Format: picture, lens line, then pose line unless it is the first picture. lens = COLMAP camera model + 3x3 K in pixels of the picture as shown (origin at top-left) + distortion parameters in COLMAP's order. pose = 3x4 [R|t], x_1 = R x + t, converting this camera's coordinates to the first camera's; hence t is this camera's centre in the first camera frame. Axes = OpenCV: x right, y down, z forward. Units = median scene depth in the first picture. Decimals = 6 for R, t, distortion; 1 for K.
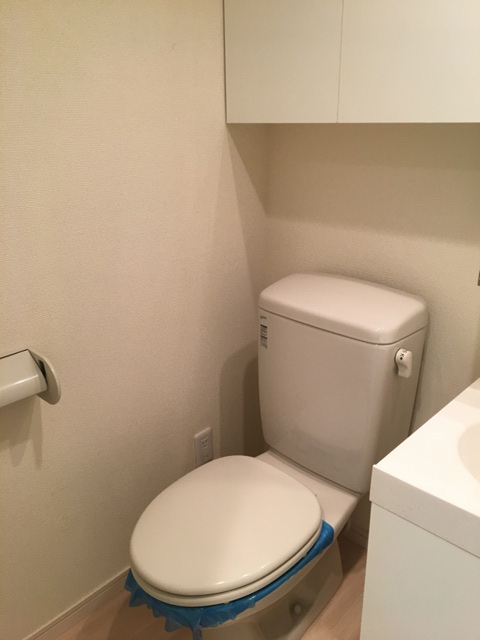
lens RADIAL K [[540.6, 0, 239.6], [0, 540.6, 320.6], [0, 0, 1]] dist [0.079742, -0.092454]
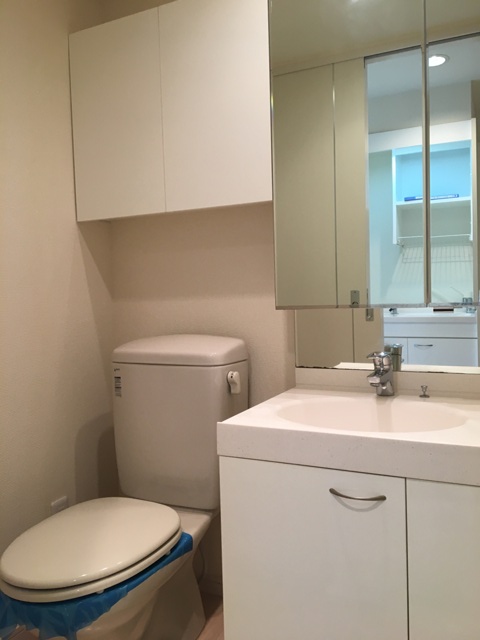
lens RADIAL K [[540.6, 0, 242.3], [0, 540.6, 318.2], [0, 0, 1]] dist [0.079742, -0.092454]
pose [[0.950037, -0.028601, 0.310826, -0.059674], [0.125209, 0.947086, -0.295550, 0.267954], [-0.285926, 0.319702, 0.903348, -0.168586]]
